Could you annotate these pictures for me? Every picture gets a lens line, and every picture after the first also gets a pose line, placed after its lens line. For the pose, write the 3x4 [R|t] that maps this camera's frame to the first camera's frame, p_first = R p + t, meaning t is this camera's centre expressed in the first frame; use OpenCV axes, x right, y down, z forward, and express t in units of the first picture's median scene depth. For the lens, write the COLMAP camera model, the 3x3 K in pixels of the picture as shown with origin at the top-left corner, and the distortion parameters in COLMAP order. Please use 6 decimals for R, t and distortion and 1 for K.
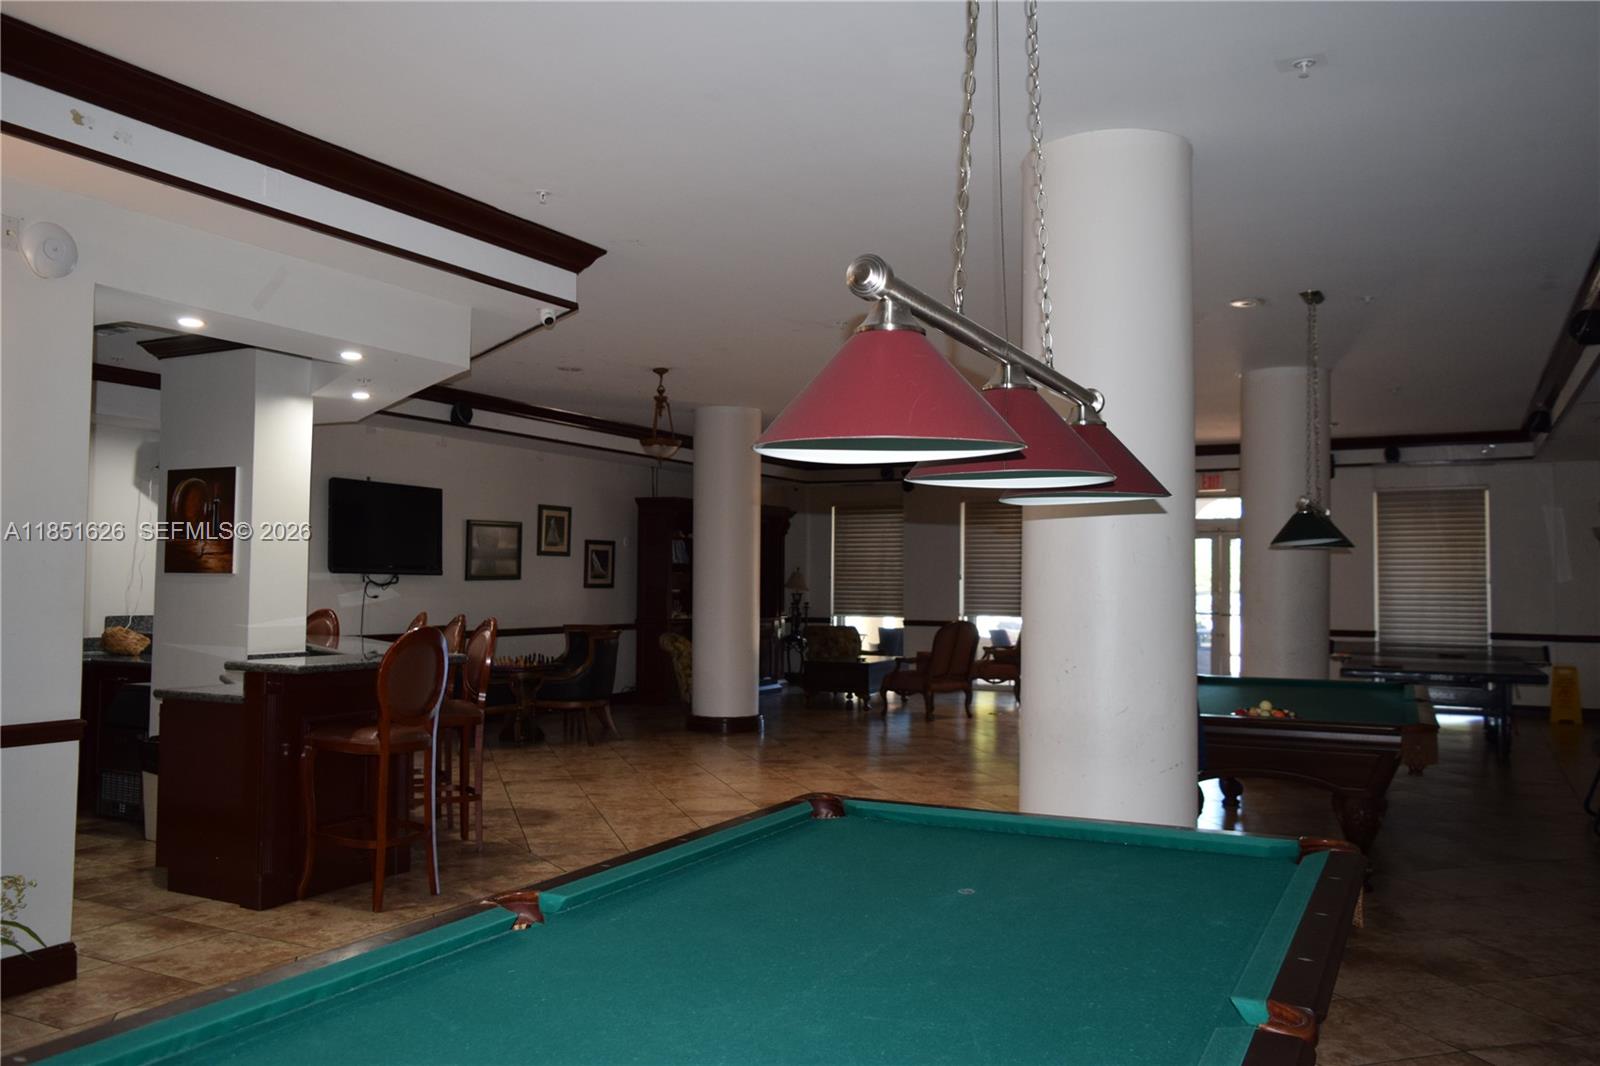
lens RADIAL K [[1224.3, 0, 800.0], [0, 1224.3, 533.0], [0, 0, 1]] dist [-0.013491, 0.003049]
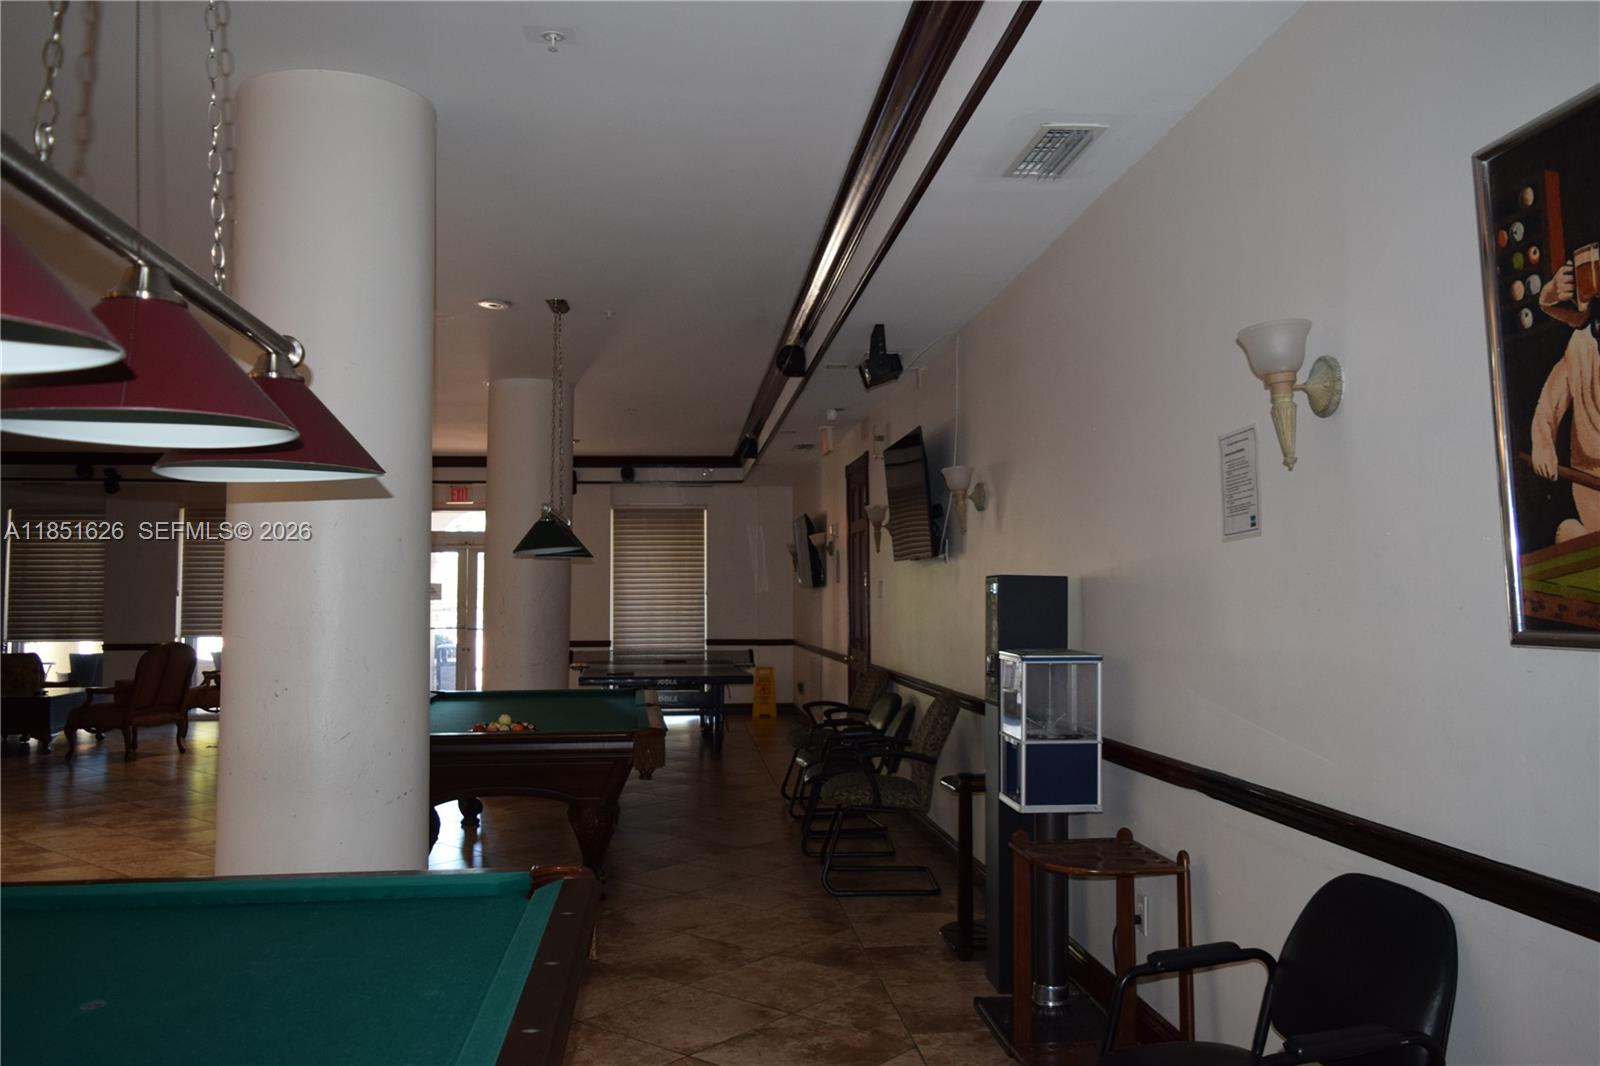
lens RADIAL K [[1209.7, 0, 803.1], [0, 1209.7, 534.5], [0, 0, 1]] dist [-0.011491, -0.000166]
pose [[0.826451, 0.020276, 0.562644, 0.023300], [-0.012398, 0.999764, -0.017818, 0.006140], [-0.562873, 0.007750, 0.826507, 0.050934]]
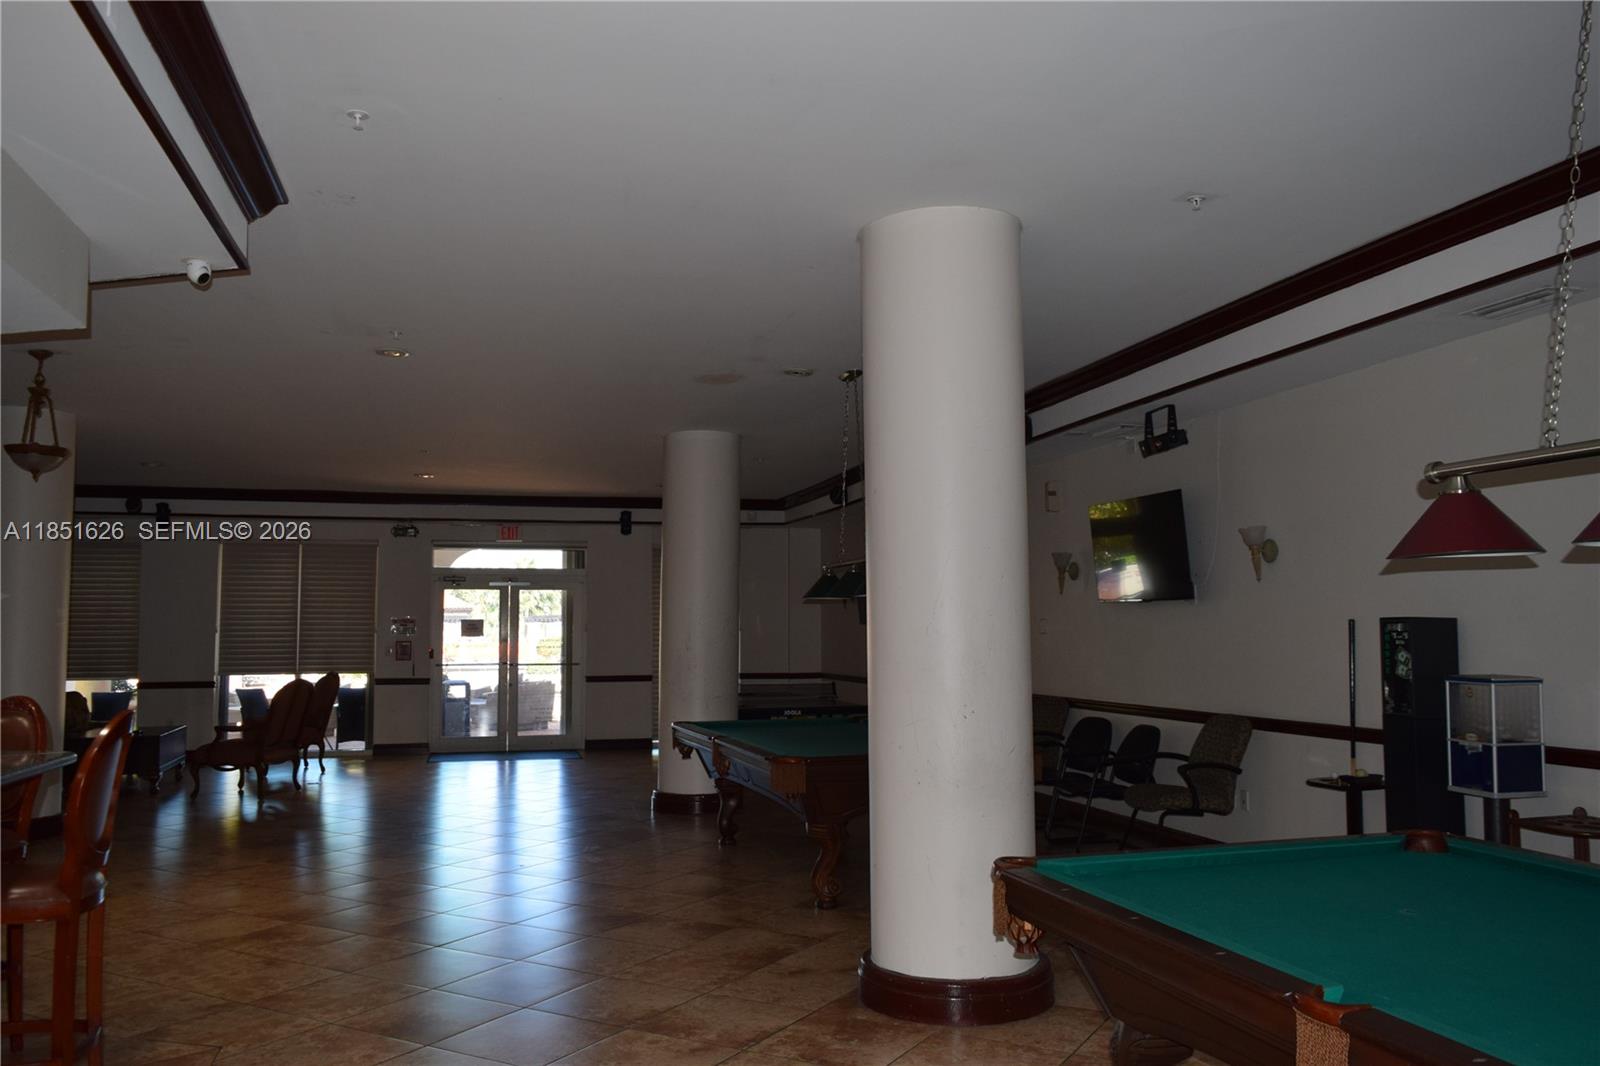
lens RADIAL K [[1233.1, 0, 796.3], [0, 1233.1, 523.7], [0, 0, 1]] dist [-0.019787, 0.002185]
pose [[0.747184, 0.046285, 0.663004, -0.225880], [-0.014112, 0.998452, -0.053800, 0.003488], [-0.664468, 0.030842, 0.746680, 0.124047]]
